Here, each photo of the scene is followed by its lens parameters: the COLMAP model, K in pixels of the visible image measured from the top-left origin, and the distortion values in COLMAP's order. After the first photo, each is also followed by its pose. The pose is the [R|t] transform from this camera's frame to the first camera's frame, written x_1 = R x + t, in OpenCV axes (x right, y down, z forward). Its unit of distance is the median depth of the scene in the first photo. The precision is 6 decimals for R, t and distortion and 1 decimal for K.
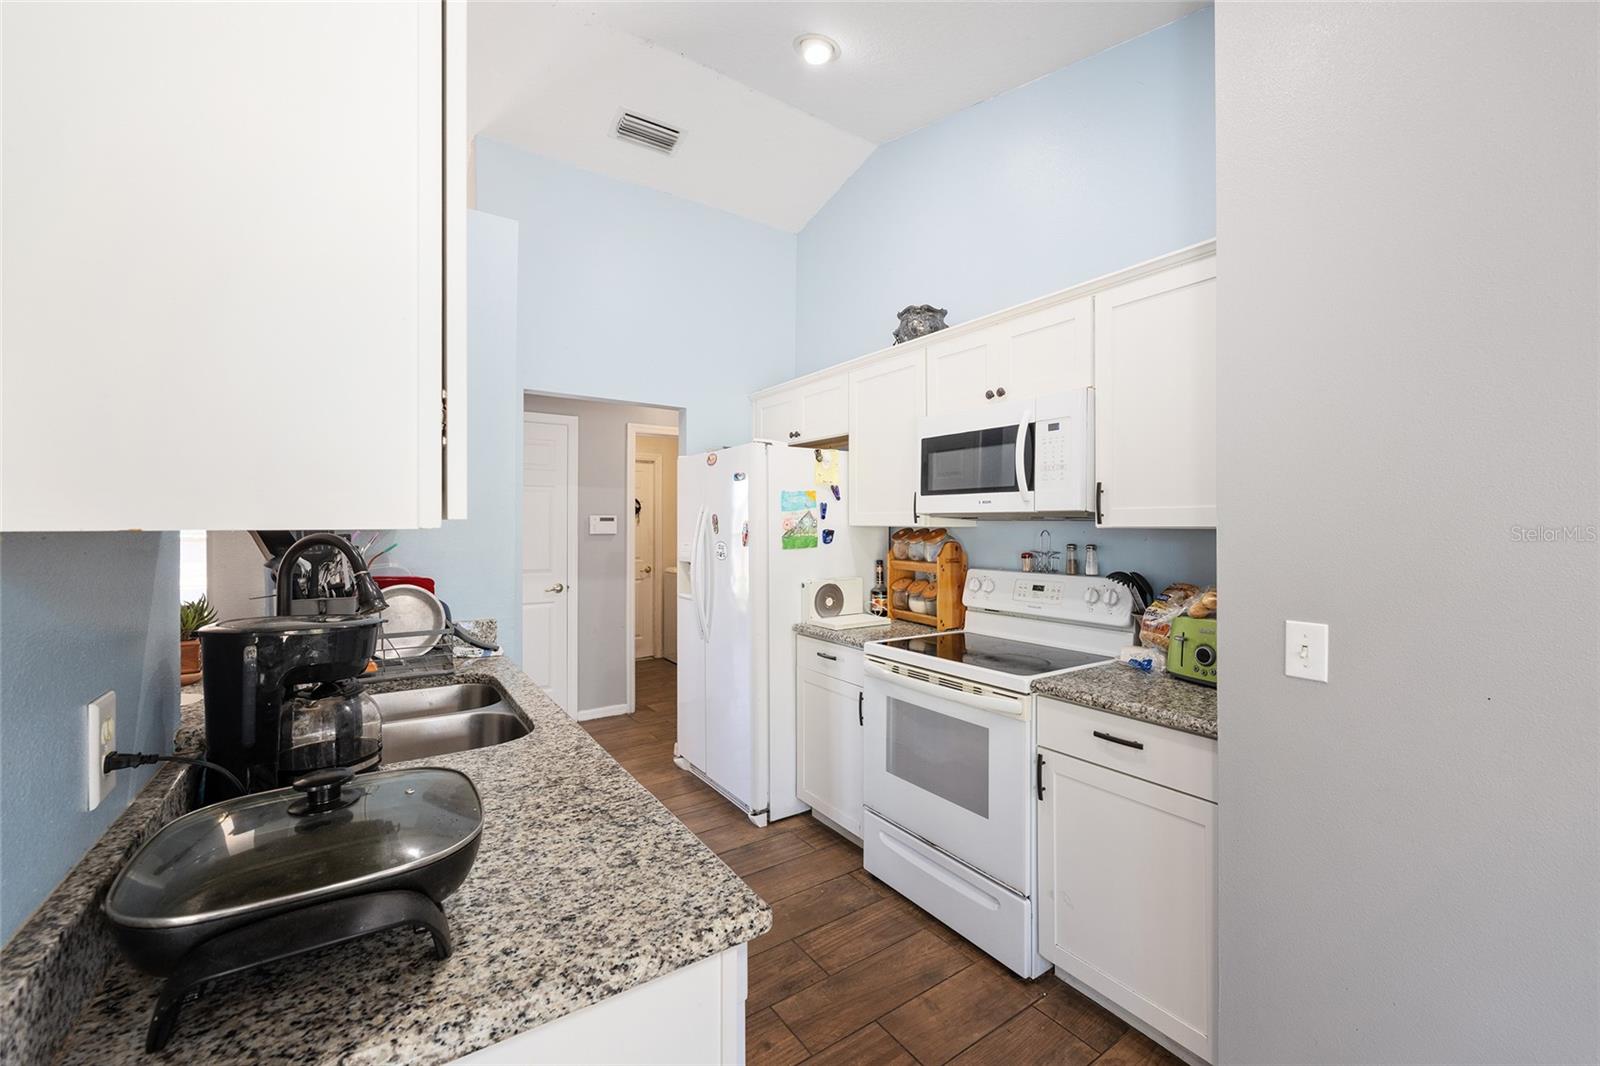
lens RADIAL K [[643.4, 0, 798.8], [0, 643.4, 532.1], [0, 0, 1]] dist [-0.000817, 0.000980]
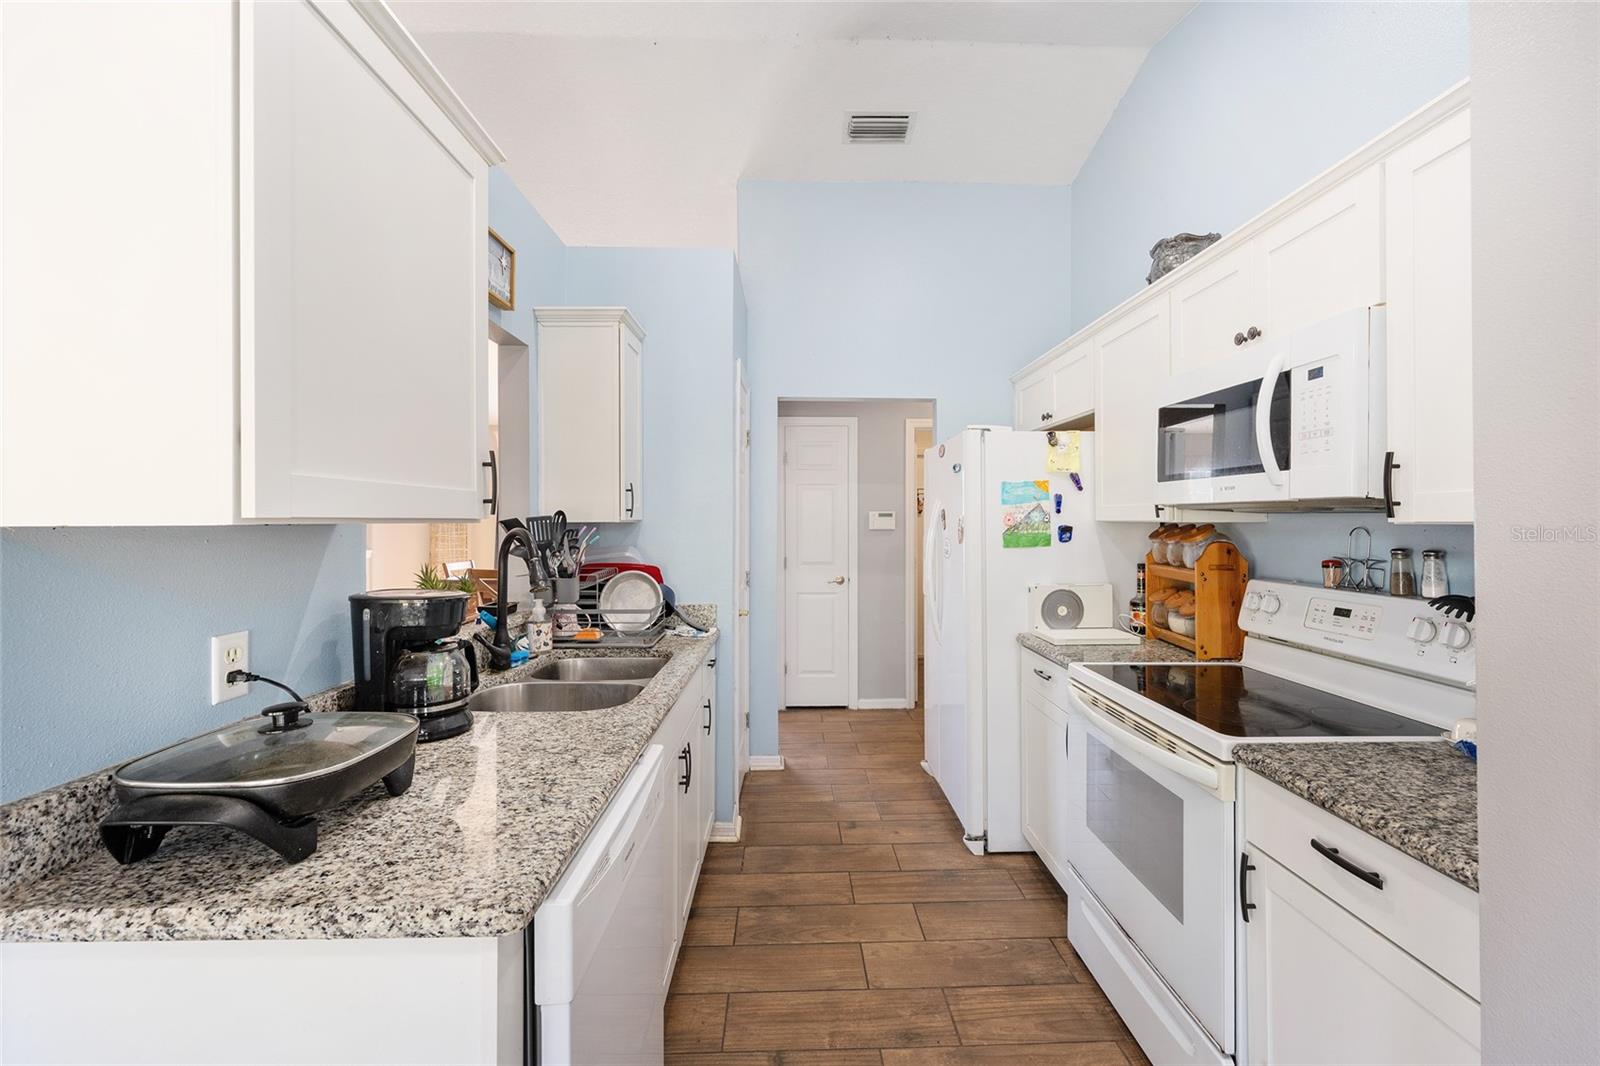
lens RADIAL K [[643.4, 0, 802.3], [0, 643.4, 524.4], [0, 0, 1]] dist [-0.000817, 0.000980]
pose [[0.842454, 0.000612, -0.538768, 0.283630], [-0.003102, 0.999988, -0.003715, -0.001613], [0.538760, 0.004801, 0.842446, 0.135610]]
